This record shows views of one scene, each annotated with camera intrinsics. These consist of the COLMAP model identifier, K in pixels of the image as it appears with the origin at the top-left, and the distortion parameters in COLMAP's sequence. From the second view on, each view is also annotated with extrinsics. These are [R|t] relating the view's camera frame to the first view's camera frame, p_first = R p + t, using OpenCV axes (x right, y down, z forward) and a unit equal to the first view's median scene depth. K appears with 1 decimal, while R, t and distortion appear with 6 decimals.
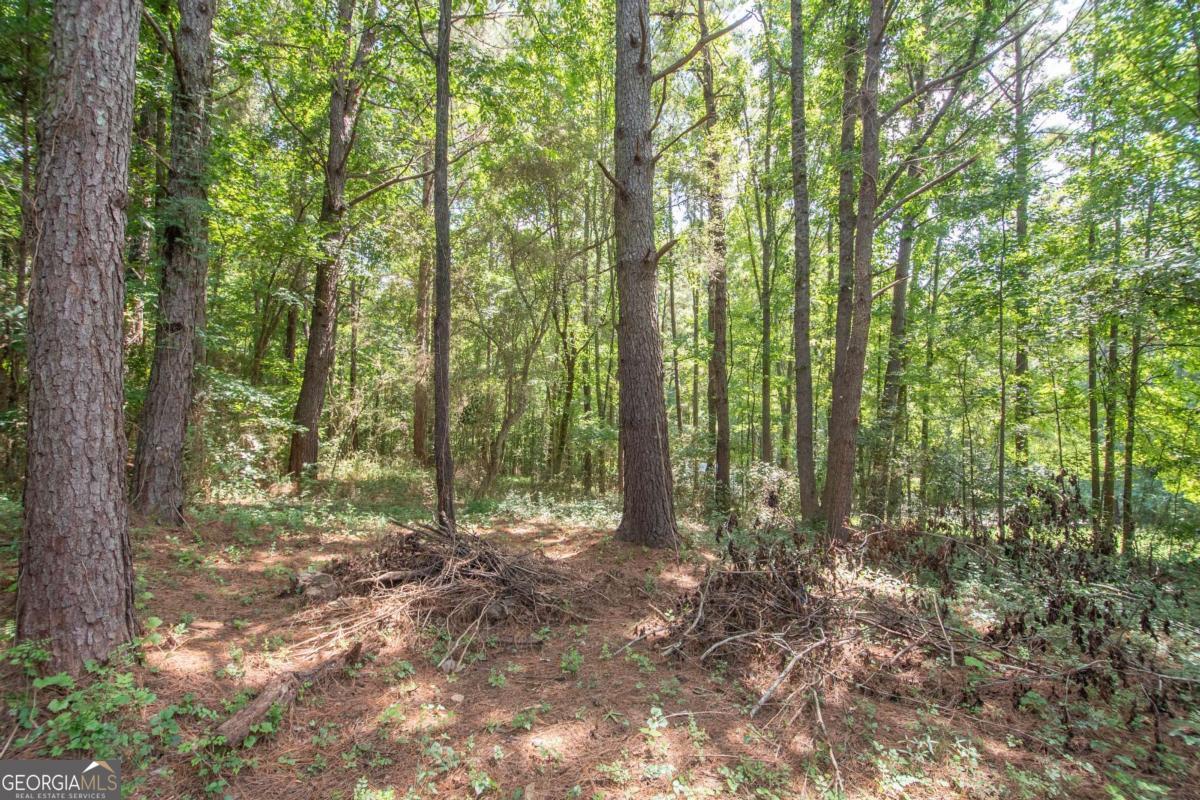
lens RADIAL K [[523.4, 0, 601.5], [0, 523.4, 419.1], [0, 0, 1]] dist [0.014565, -0.022924]
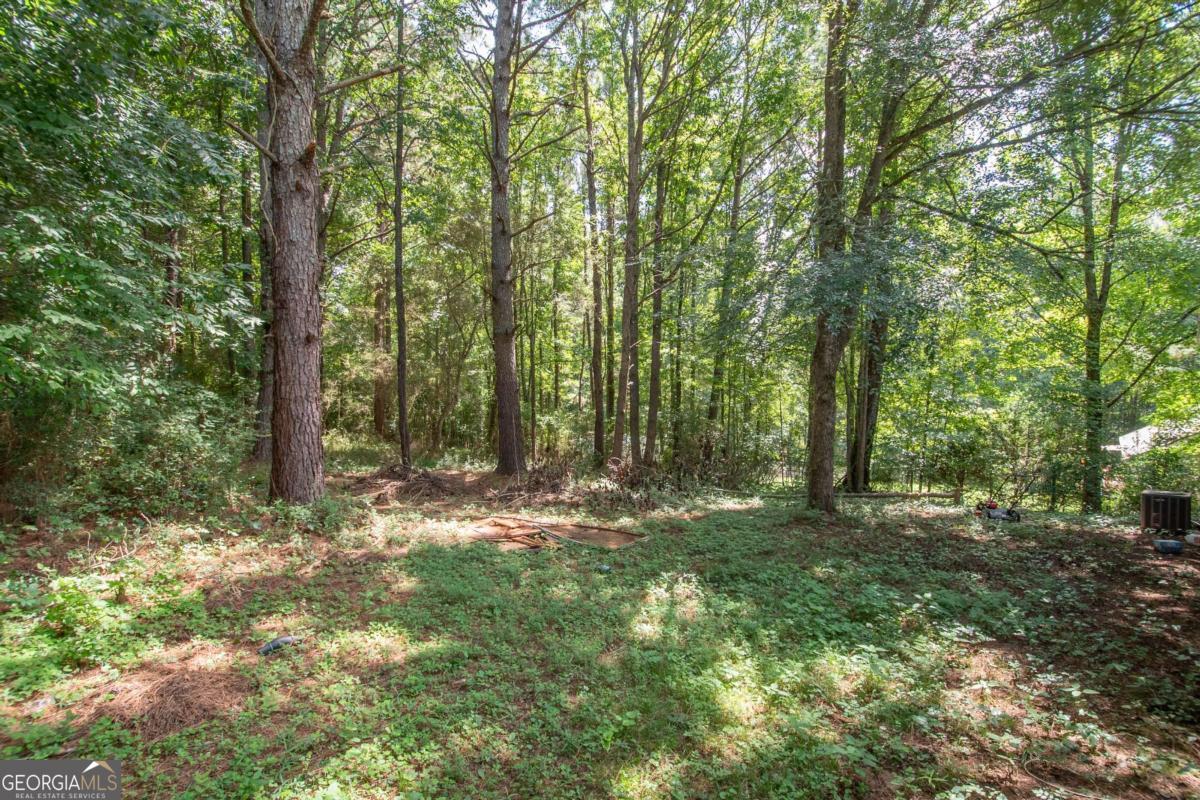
lens RADIAL K [[523.4, 0, 601.5], [0, 523.4, 419.1], [0, 0, 1]] dist [0.014565, -0.022924]
pose [[0.996869, -0.012161, 0.078131, 0.088263], [0.008299, 0.998736, 0.049570, -0.021914], [-0.078635, -0.048767, 0.995710, -0.319513]]
